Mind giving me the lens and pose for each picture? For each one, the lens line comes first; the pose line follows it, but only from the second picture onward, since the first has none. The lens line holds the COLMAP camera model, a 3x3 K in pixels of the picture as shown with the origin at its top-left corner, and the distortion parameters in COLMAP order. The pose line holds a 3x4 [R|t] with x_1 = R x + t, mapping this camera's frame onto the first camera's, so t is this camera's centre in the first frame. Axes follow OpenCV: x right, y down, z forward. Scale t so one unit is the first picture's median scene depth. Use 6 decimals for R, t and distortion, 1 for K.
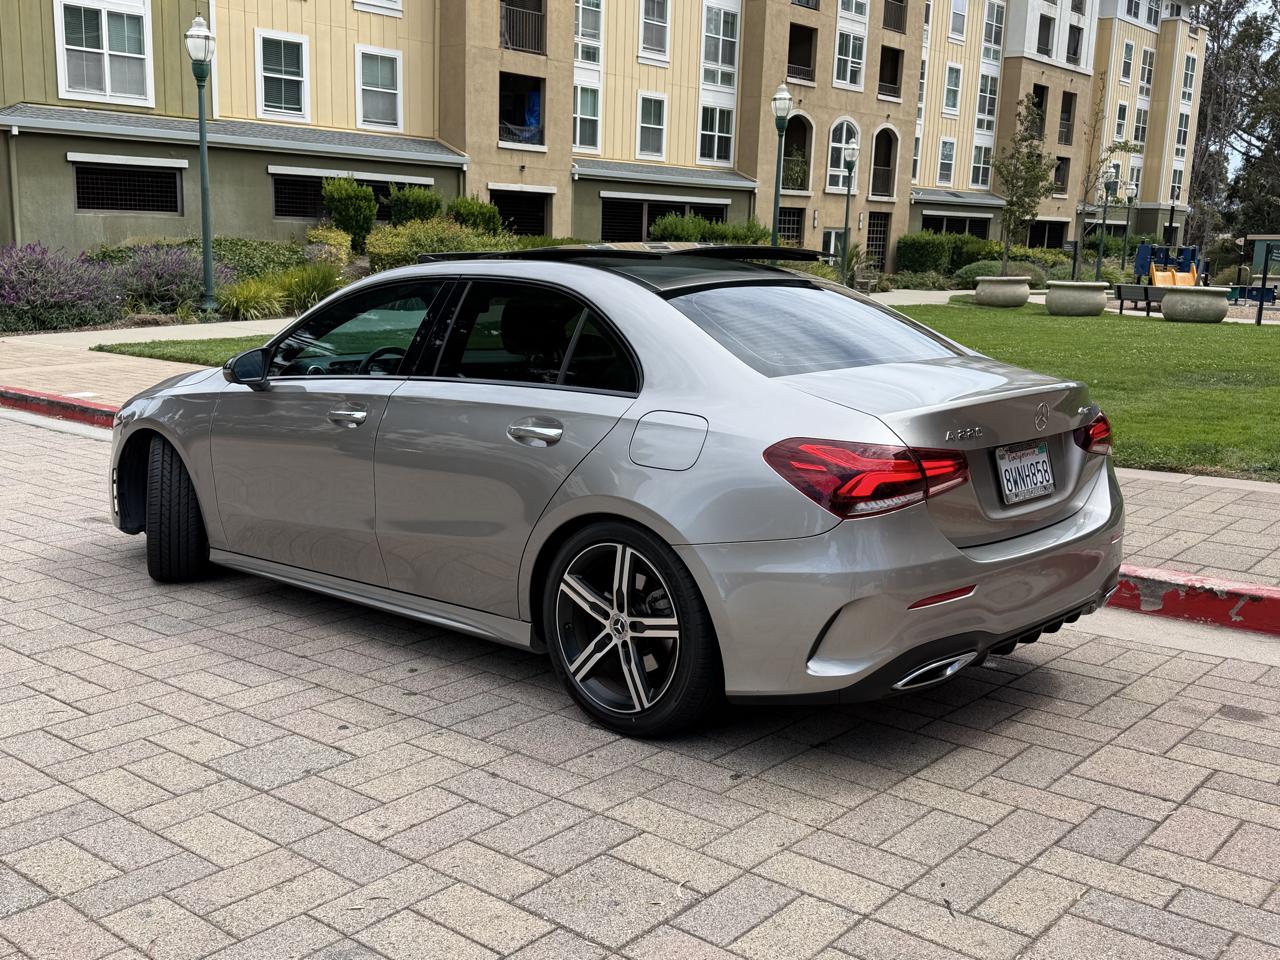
lens RADIAL K [[1262.1, 0, 657.8], [0, 1262.1, 478.7], [0, 0, 1]] dist [0.168896, -0.373222]
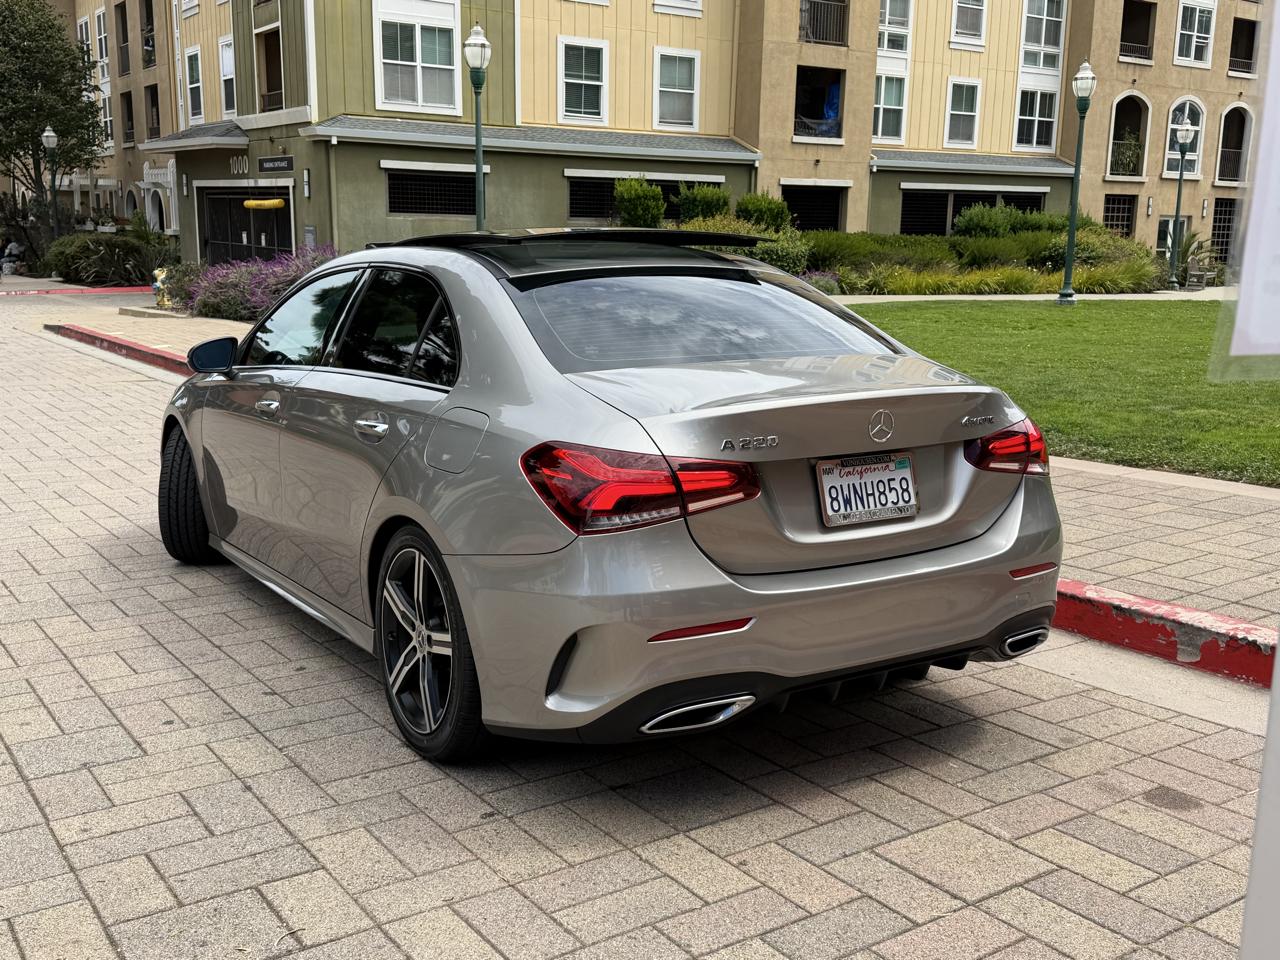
lens RADIAL K [[1262.1, 0, 657.8], [0, 1262.1, 478.7], [0, 0, 1]] dist [0.168896, -0.373222]
pose [[0.964840, 0.037205, -0.260191, 0.054766], [-0.036645, 0.999304, 0.007007, -0.002006], [0.260270, 0.002774, 0.965532, 0.021252]]
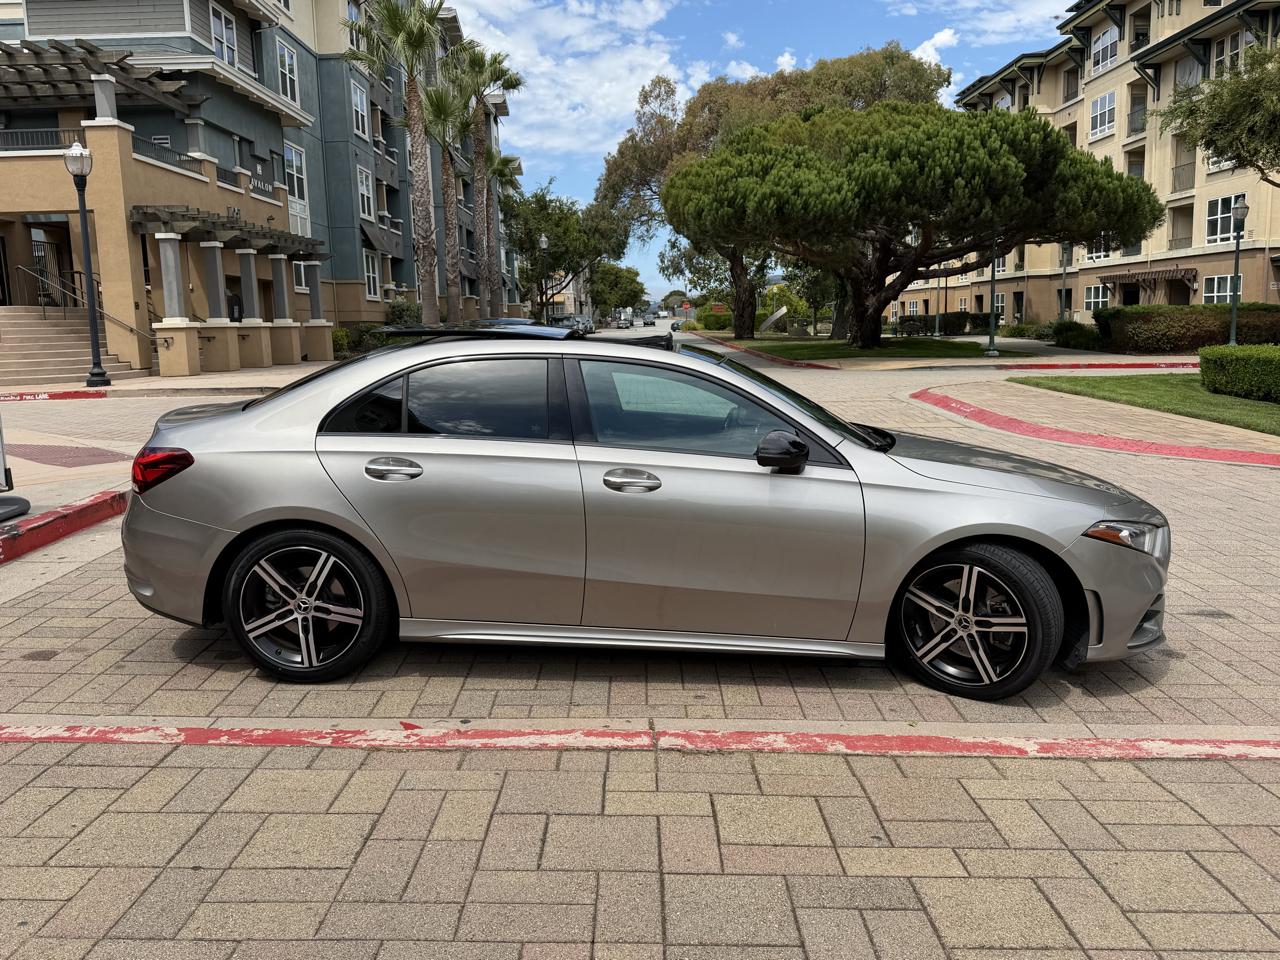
lens RADIAL K [[1024.9, 0, 640.0], [0, 1024.9, 480.0], [0, 0, 1]] dist [0.099122, -0.156991]
pose [[-0.772758, 0.080218, -0.629612, 0.102663], [-0.121639, 0.954876, 0.270954, -0.060710], [0.622936, 0.285967, -0.728130, 0.344759]]
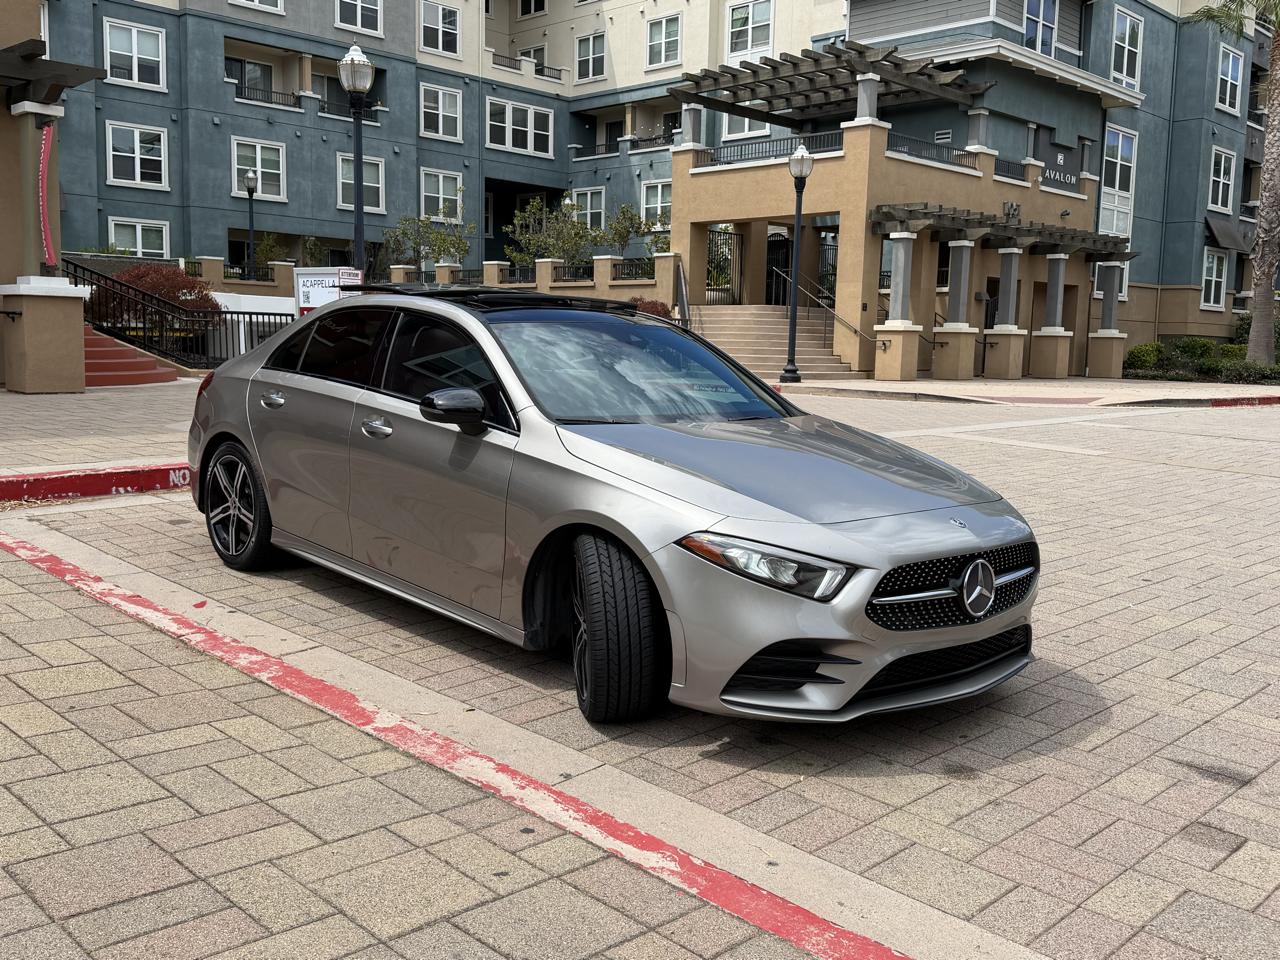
lens RADIAL K [[1184.3, 0, 640.0], [0, 1184.3, 480.0], [0, 0, 1]] dist [0.143459, -0.284887]
pose [[-0.994613, -0.068017, 0.078223, -0.055222], [-0.041212, 0.951884, 0.303673, -0.069466], [-0.095114, 0.298814, -0.949560, 0.410693]]
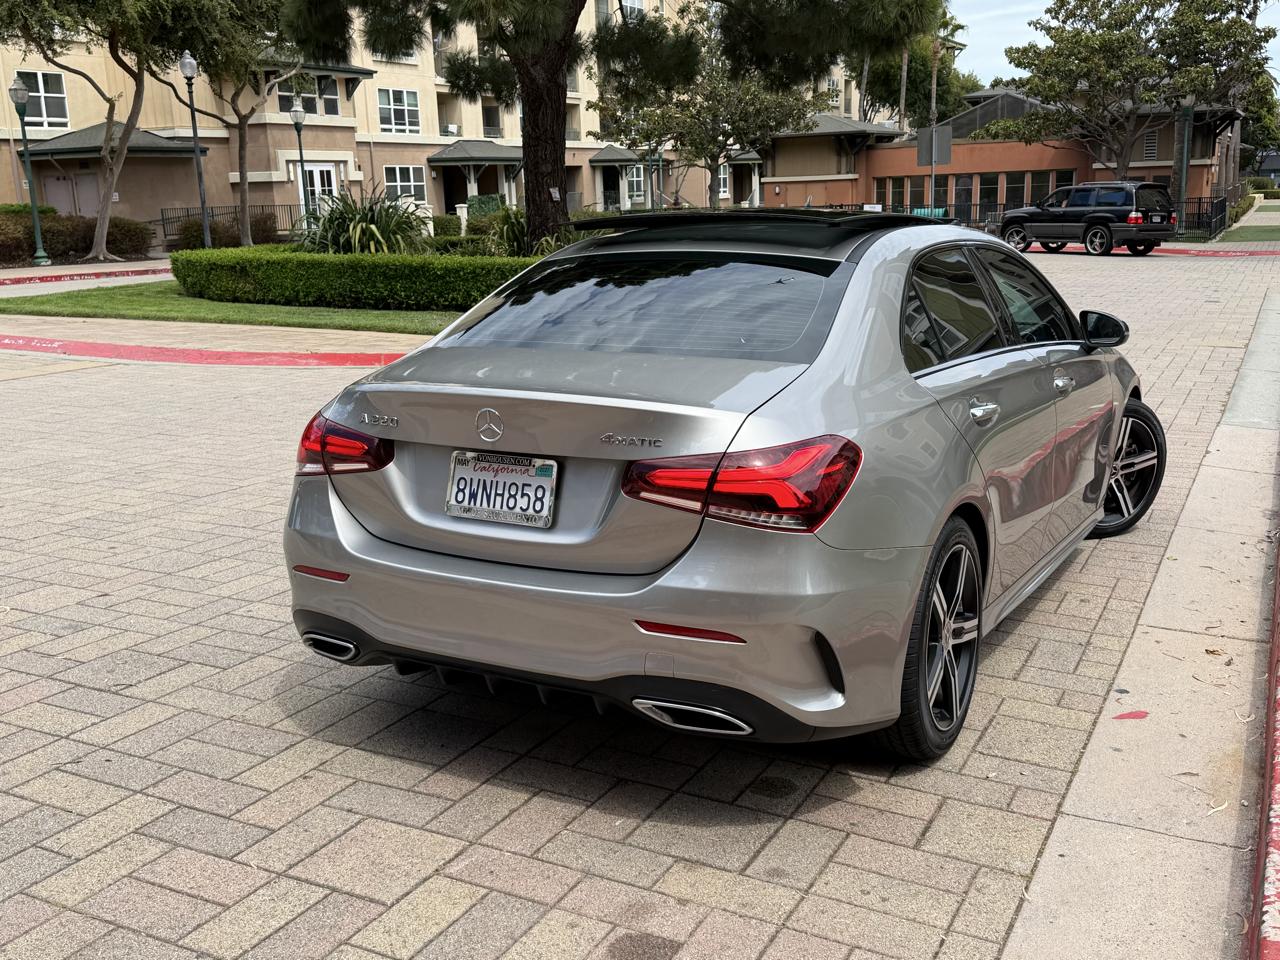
lens RADIAL K [[1257.5, 0, 633.2], [0, 1257.5, 474.3], [0, 0, 1]] dist [0.175057, -0.364144]
pose [[0.214446, 0.177712, -0.960433, 0.161254], [-0.146814, 0.978002, 0.148182, -0.022090], [0.965639, 0.109227, 0.235819, 0.130718]]
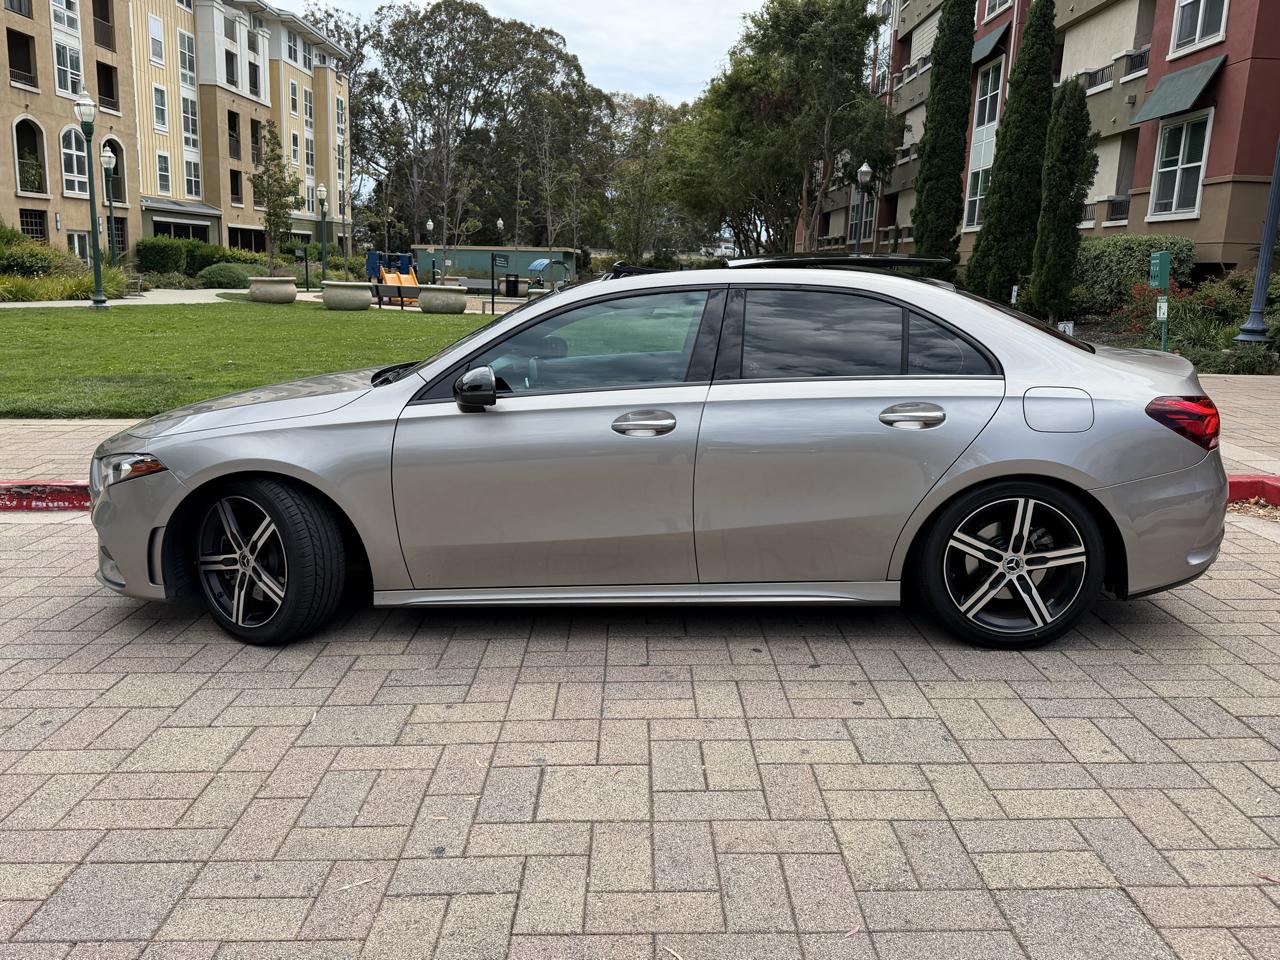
lens RADIAL K [[1034.5, 0, 664.1], [0, 1034.5, 483.6], [0, 0, 1]] dist [0.071308, -0.091895]
pose [[0.757865, -0.135838, 0.638113, -0.136058], [0.110699, 0.990676, 0.079415, -0.011895], [-0.642951, 0.010453, 0.765836, 0.063418]]
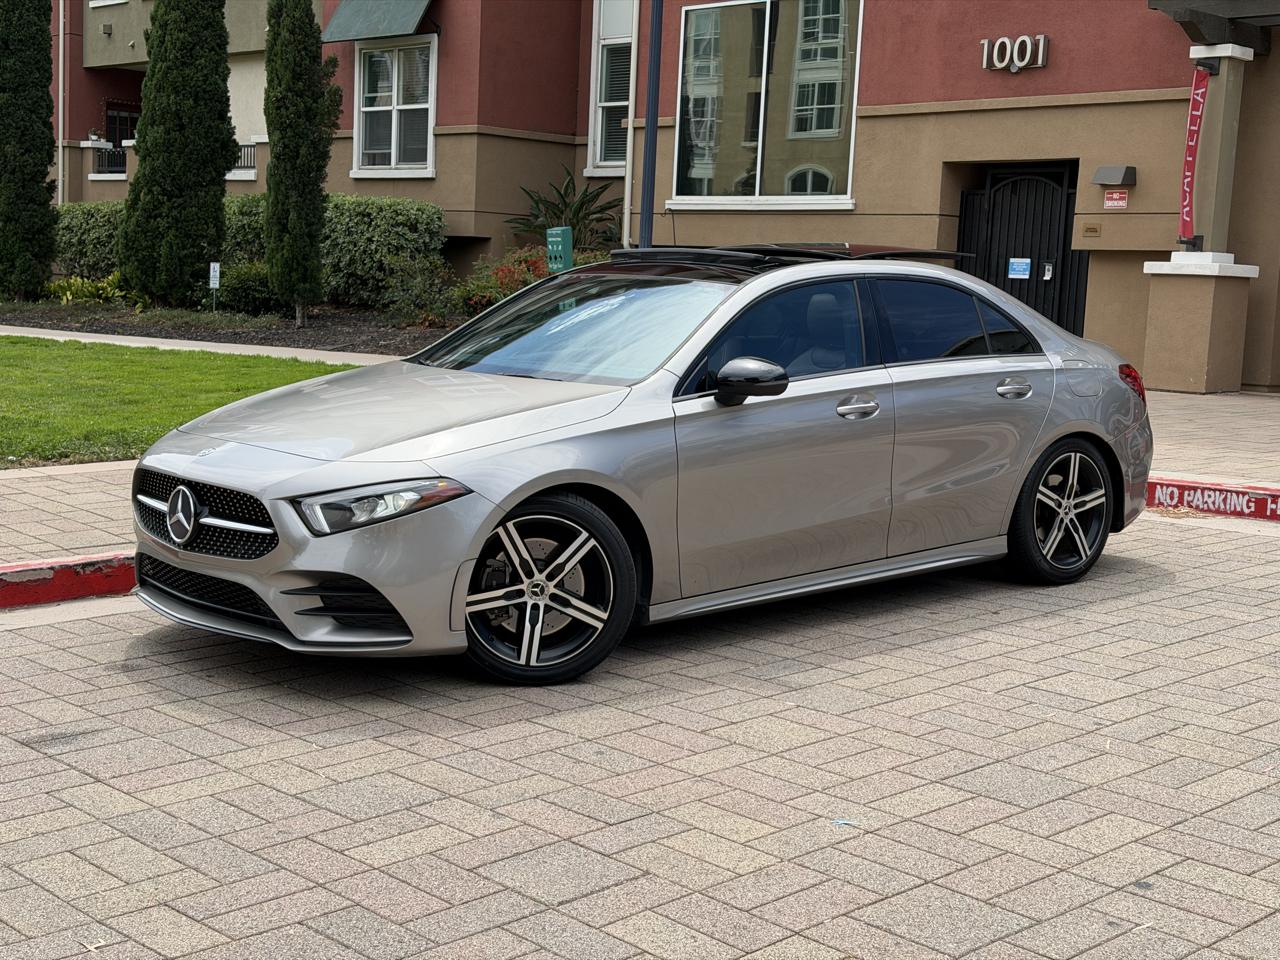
lens RADIAL K [[1728.2, 0, 653.0], [0, 1728.2, 483.7], [0, 0, 1]] dist [0.153194, -0.143026]
pose [[0.123514, -0.140006, 0.982417, -0.301553], [0.150161, 0.981234, 0.120959, -0.033476], [-0.980916, 0.132581, 0.142219, 0.171885]]
